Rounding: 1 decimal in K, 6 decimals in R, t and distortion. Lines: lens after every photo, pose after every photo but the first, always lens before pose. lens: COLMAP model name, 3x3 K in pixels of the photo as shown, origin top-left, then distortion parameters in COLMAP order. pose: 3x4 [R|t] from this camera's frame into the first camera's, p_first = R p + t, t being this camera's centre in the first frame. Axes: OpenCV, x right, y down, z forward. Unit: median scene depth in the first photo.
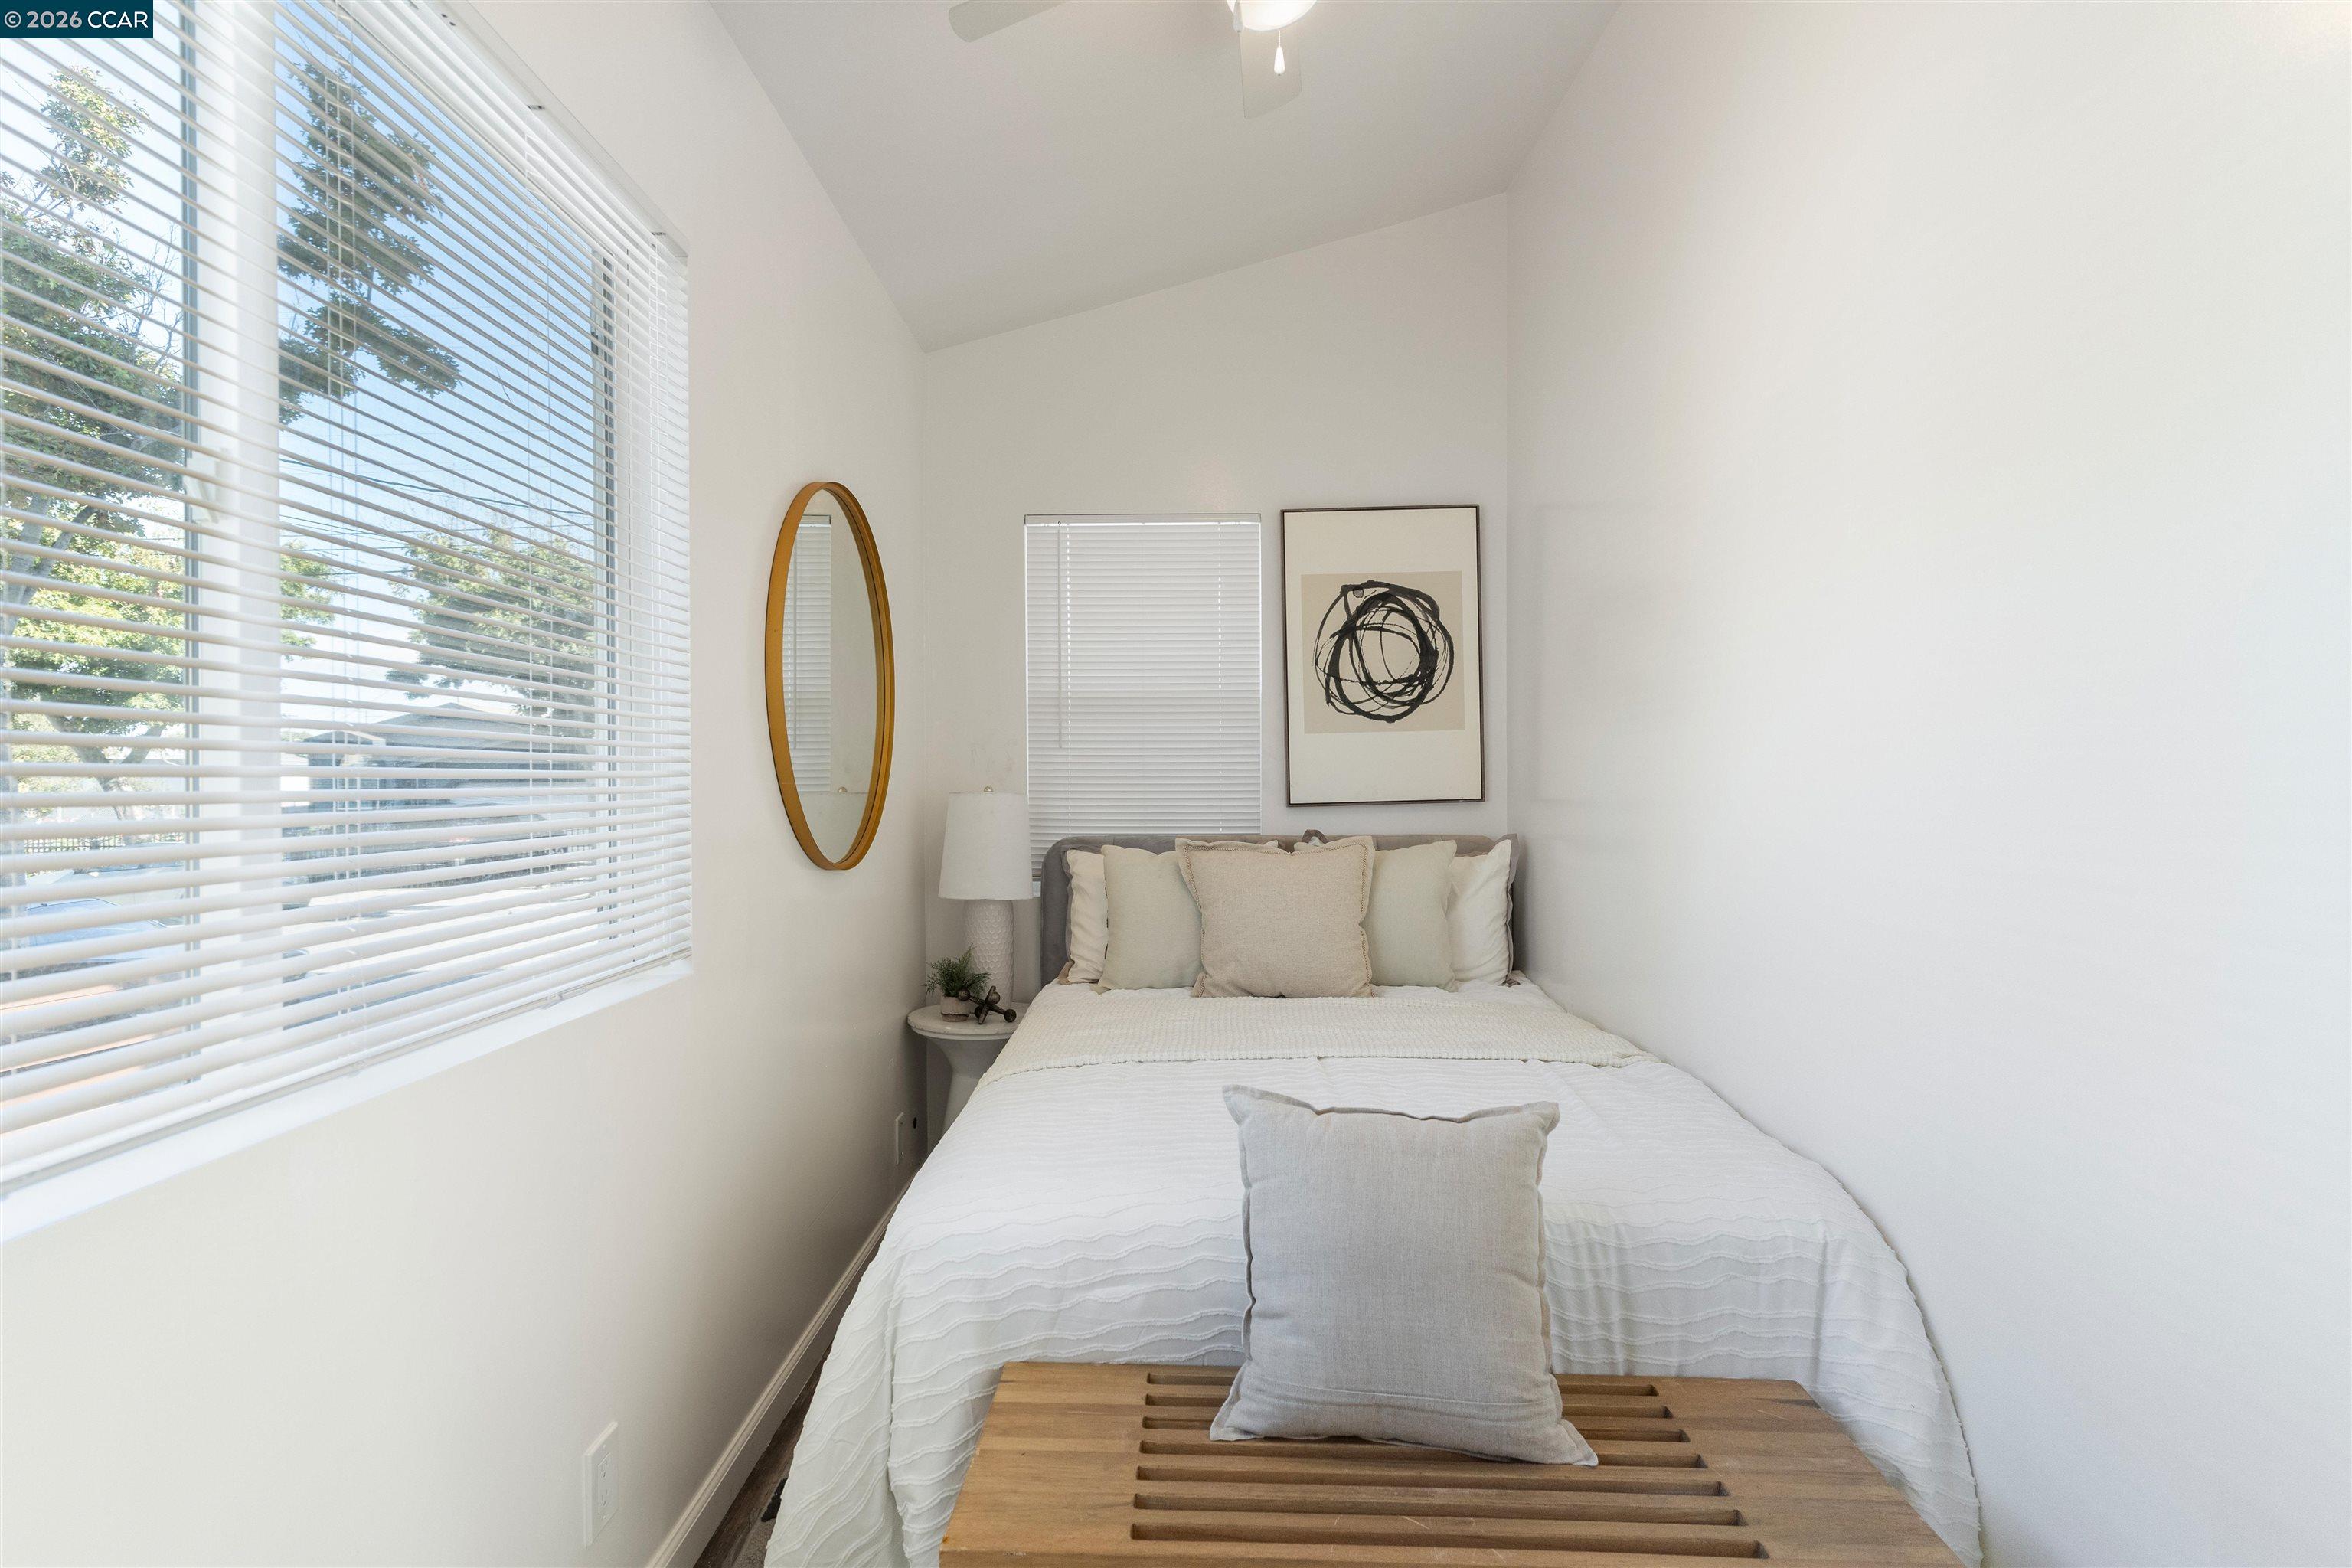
lens RADIAL K [[1132.4, 0, 1198.4], [0, 1132.4, 785.7], [0, 0, 1]] dist [0.003787, -0.000821]
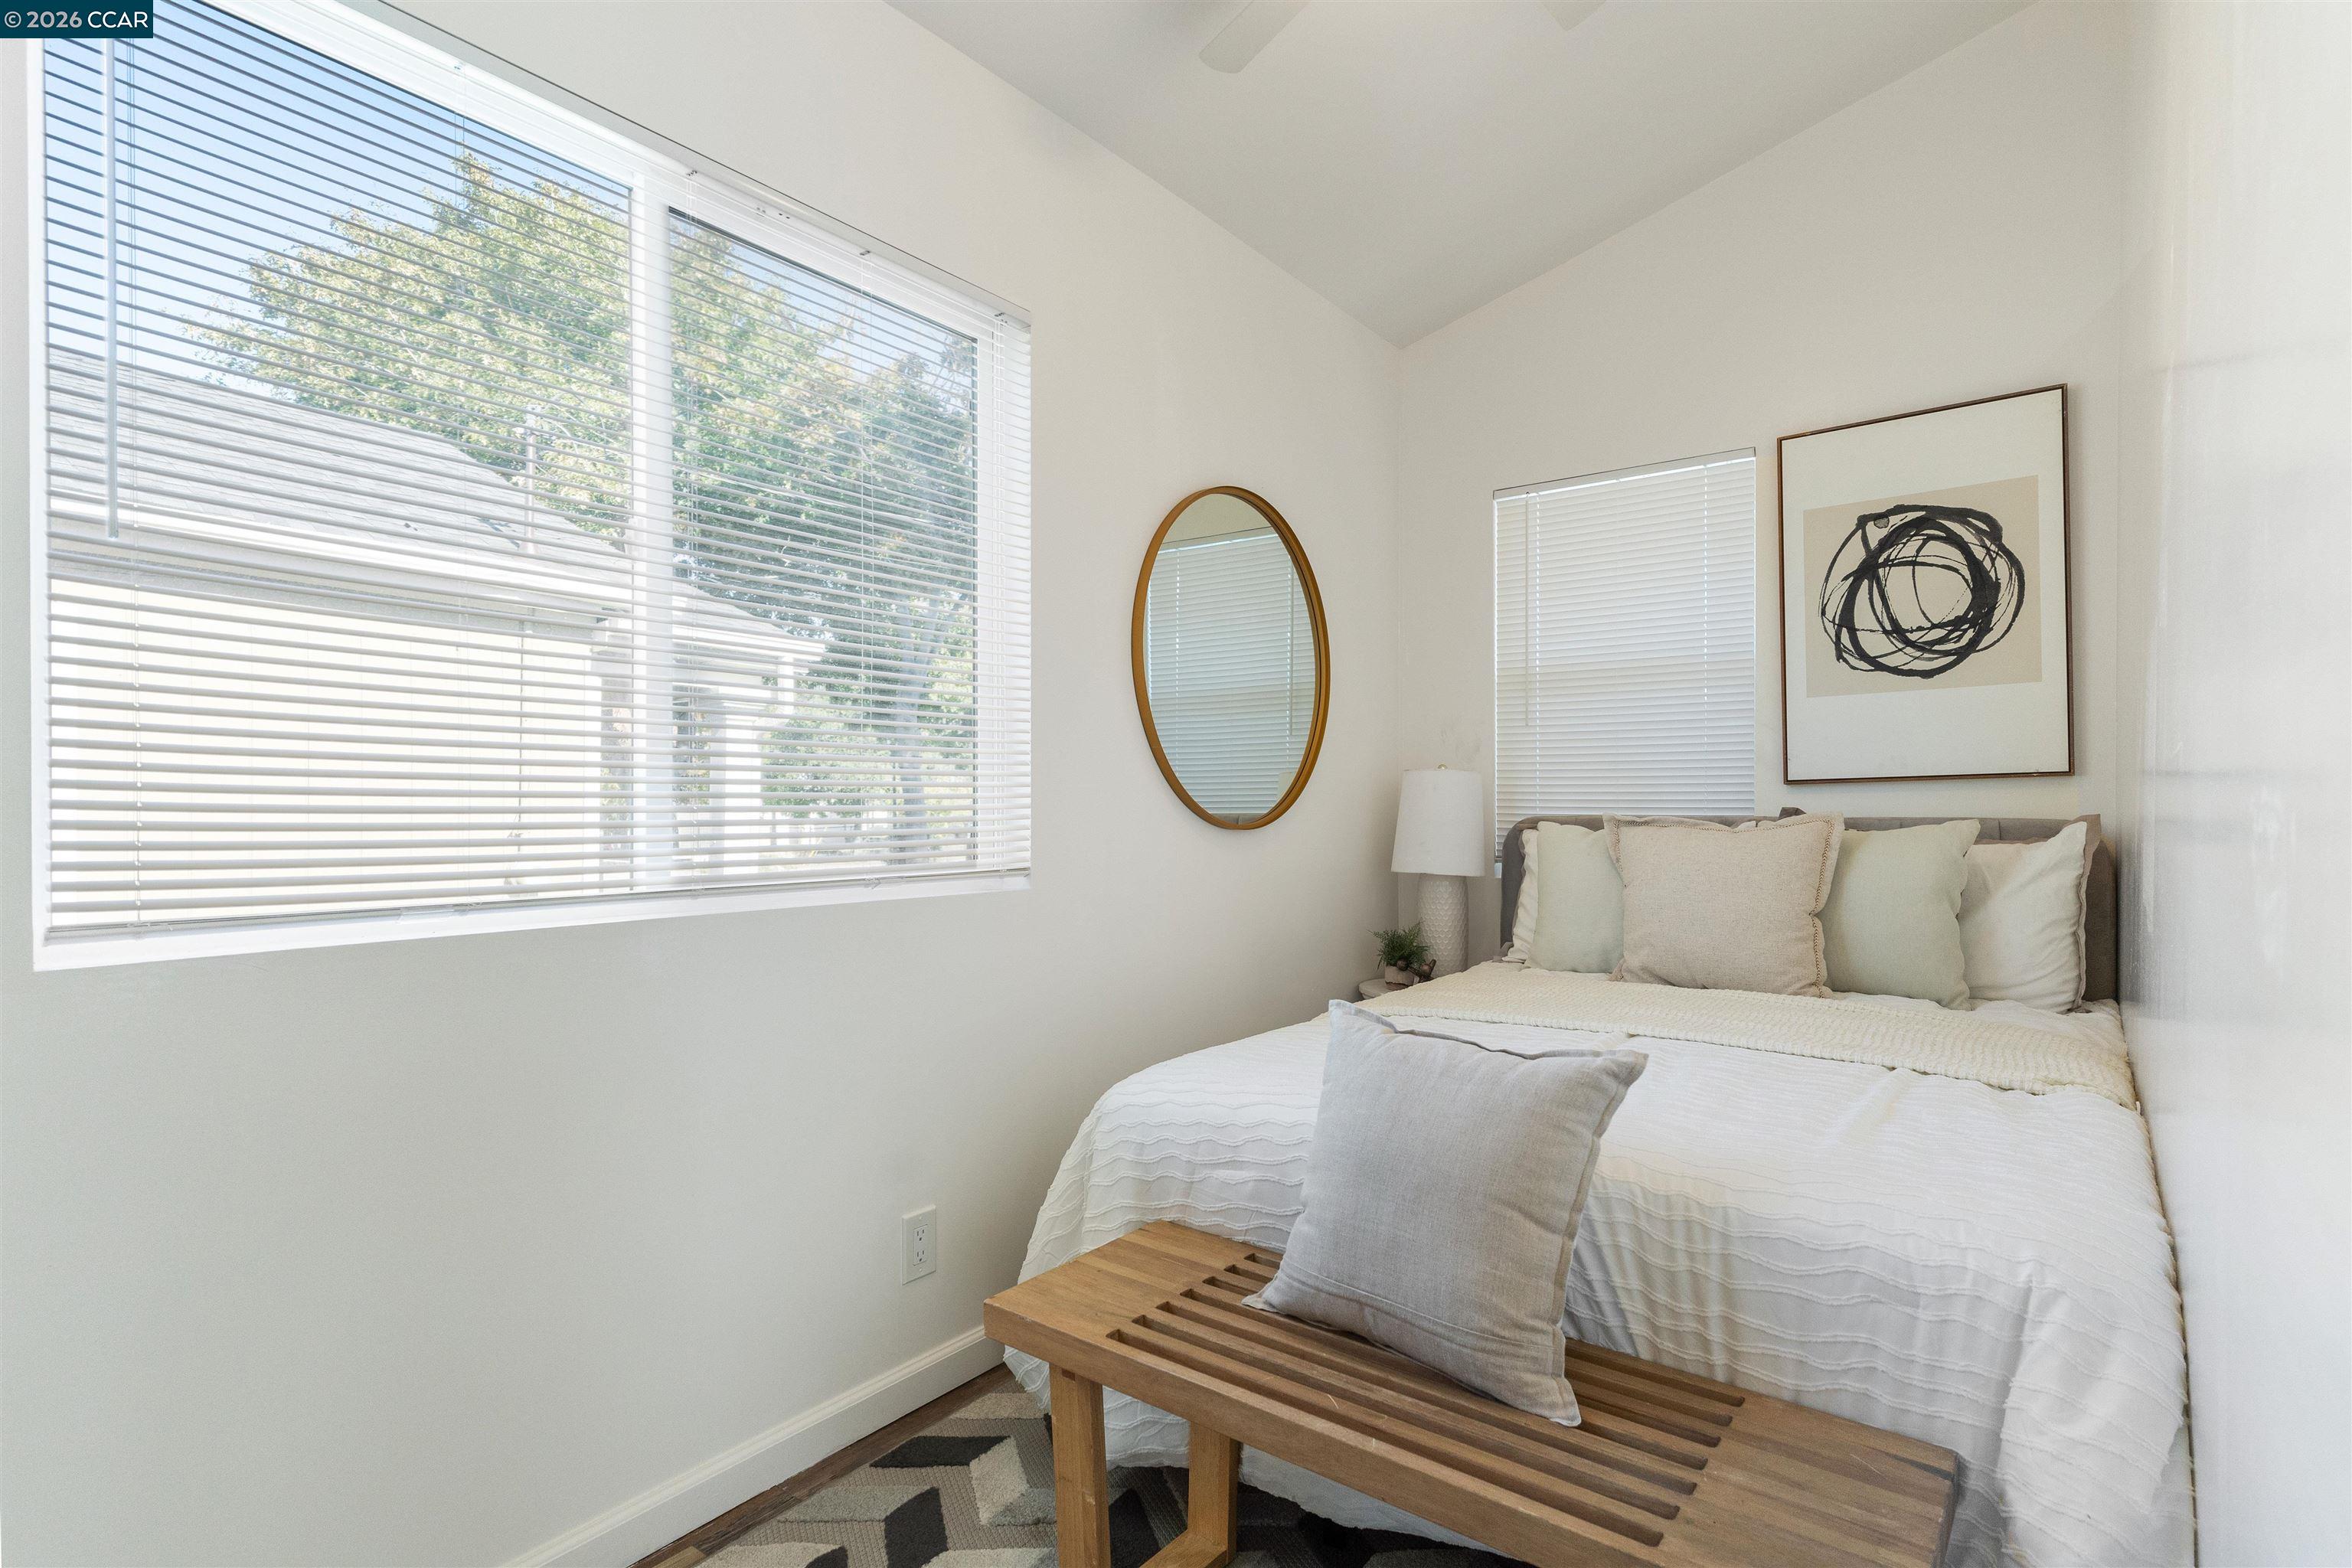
lens RADIAL K [[1195.3, 0, 1218.5], [0, 1195.3, 804.0], [0, 0, 1]] dist [-0.003034, 0.003840]
pose [[0.808848, -0.000847, -0.588017, 0.310111], [-0.002455, 0.999985, -0.004818, 0.046259], [0.588013, 0.005341, 0.808834, 0.023097]]
